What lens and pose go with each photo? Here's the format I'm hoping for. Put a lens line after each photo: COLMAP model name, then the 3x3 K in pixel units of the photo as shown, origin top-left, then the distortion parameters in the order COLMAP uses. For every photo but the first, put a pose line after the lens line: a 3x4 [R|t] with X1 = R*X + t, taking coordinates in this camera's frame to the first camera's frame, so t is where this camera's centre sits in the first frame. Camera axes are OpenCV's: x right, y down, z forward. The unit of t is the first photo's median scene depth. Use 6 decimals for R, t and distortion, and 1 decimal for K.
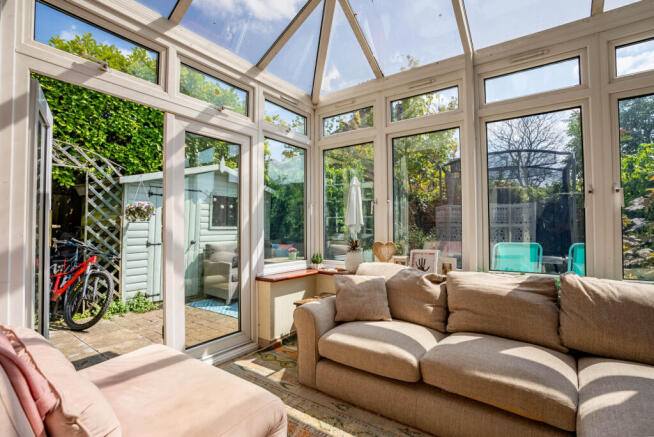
lens RADIAL K [[303.3, 0, 328.0], [0, 303.3, 220.3], [0, 0, 1]] dist [-0.003338, -0.000146]
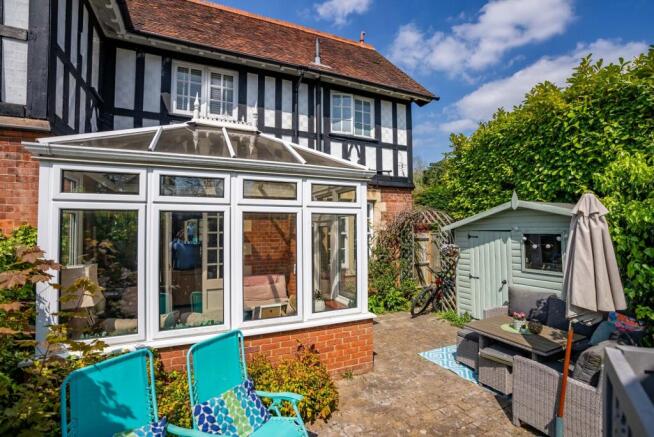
lens RADIAL K [[303.3, 0, 327.5], [0, 303.3, 218.1], [0, 0, 1]] dist [-0.003338, -0.000146]
pose [[-0.479558, -0.025477, -0.877140, 0.686377], [0.032851, 0.998356, -0.046959, -0.105534], [0.876895, -0.051334, -0.477933, 0.924909]]
